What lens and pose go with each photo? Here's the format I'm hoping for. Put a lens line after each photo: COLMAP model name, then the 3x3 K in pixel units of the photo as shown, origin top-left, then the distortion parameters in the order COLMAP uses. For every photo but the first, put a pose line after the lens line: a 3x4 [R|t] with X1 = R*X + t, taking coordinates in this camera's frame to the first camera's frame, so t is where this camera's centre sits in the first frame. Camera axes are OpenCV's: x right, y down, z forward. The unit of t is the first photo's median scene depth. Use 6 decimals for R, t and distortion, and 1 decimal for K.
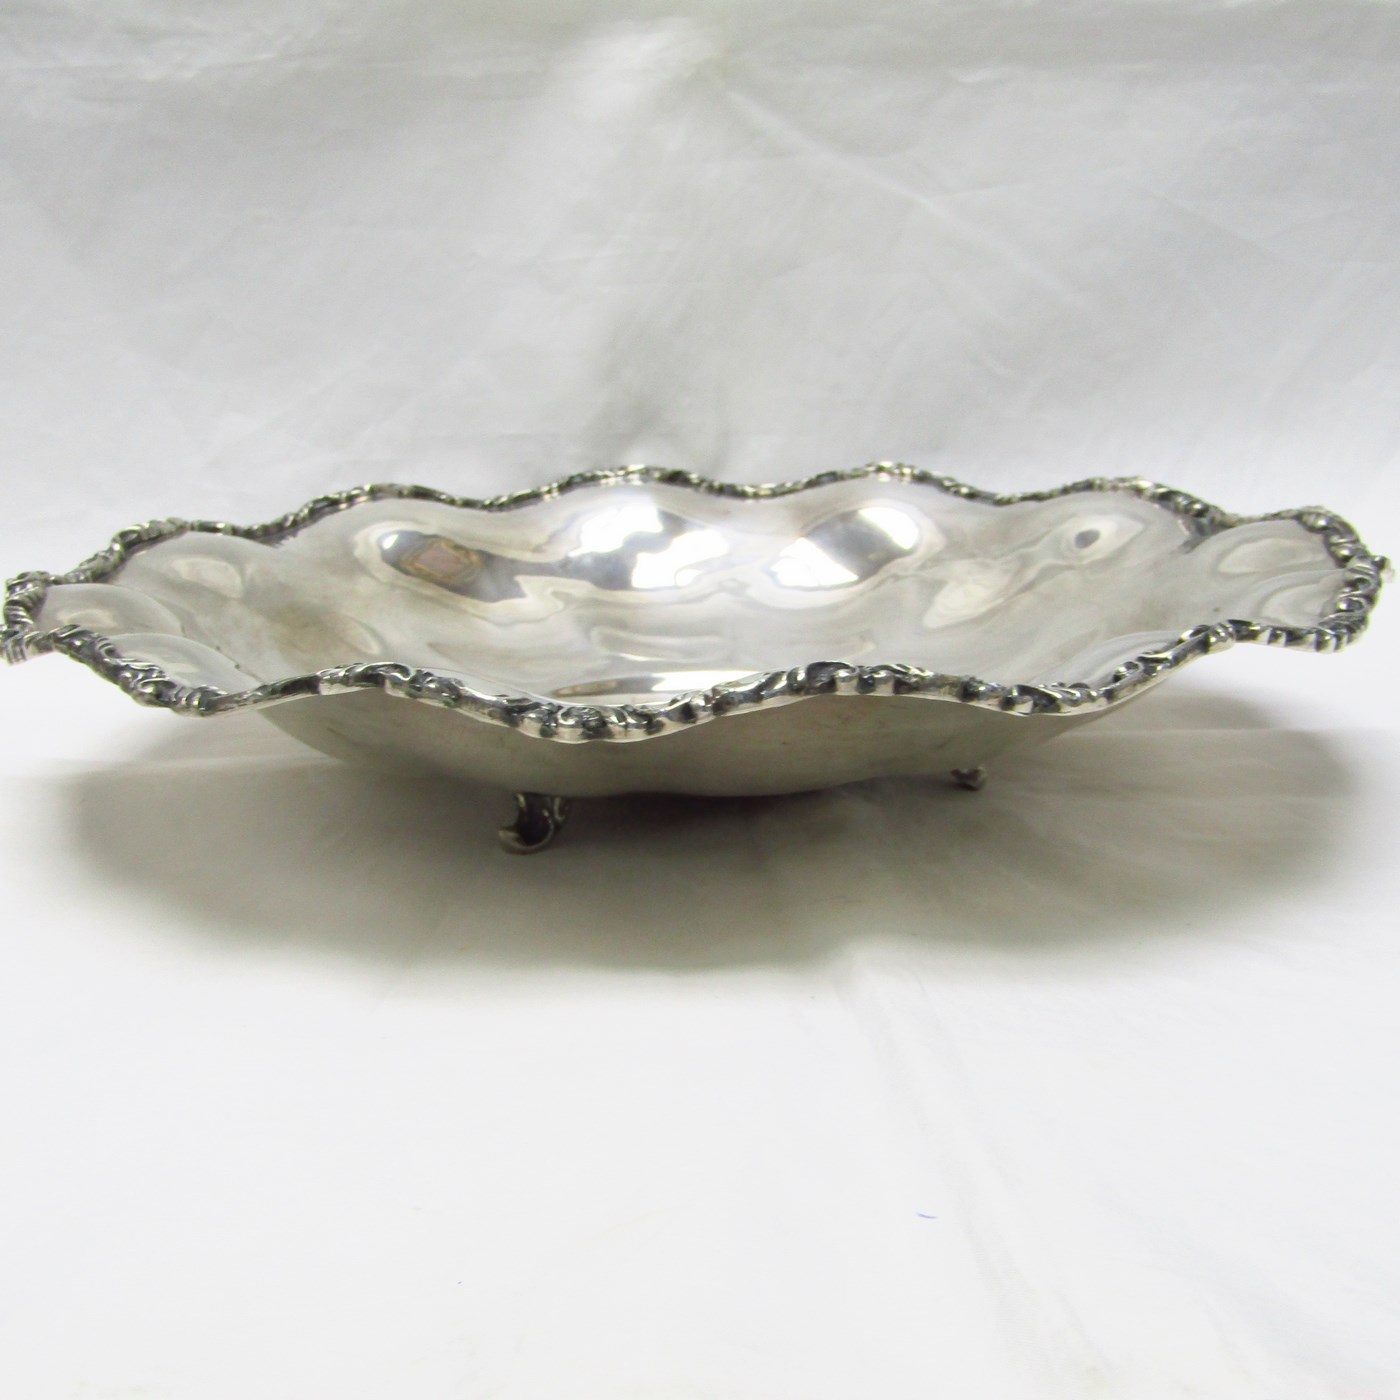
lens RADIAL K [[2197.8, 0, 700.0], [0, 2197.8, 700.0], [0, 0, 1]] dist [0.023474, 0.018483]
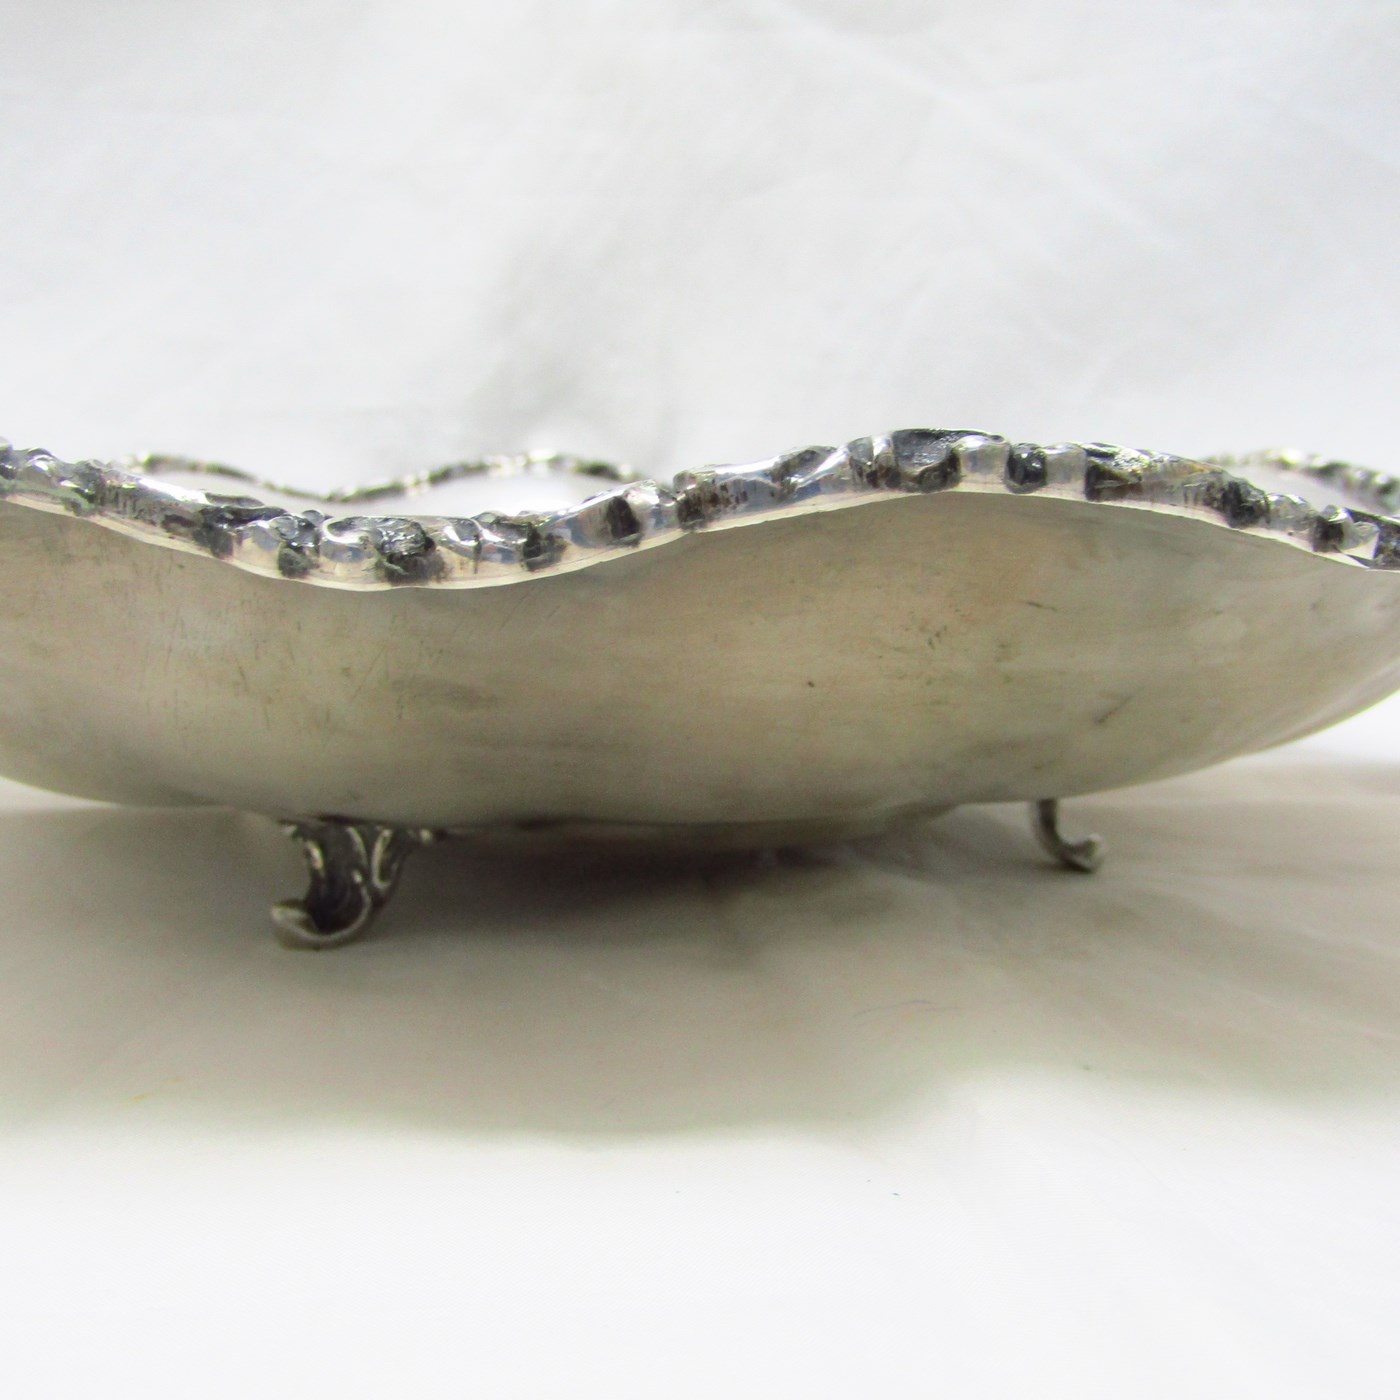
lens RADIAL K [[2197.8, 0, 700.0], [0, 2197.8, 700.0], [0, 0, 1]] dist [0.023474, 0.018483]
pose [[0.999197, 0.017349, 0.036115, -0.004588], [-0.013296, 0.993891, -0.109563, 0.081571], [-0.037795, 0.108994, 0.993324, 0.527968]]
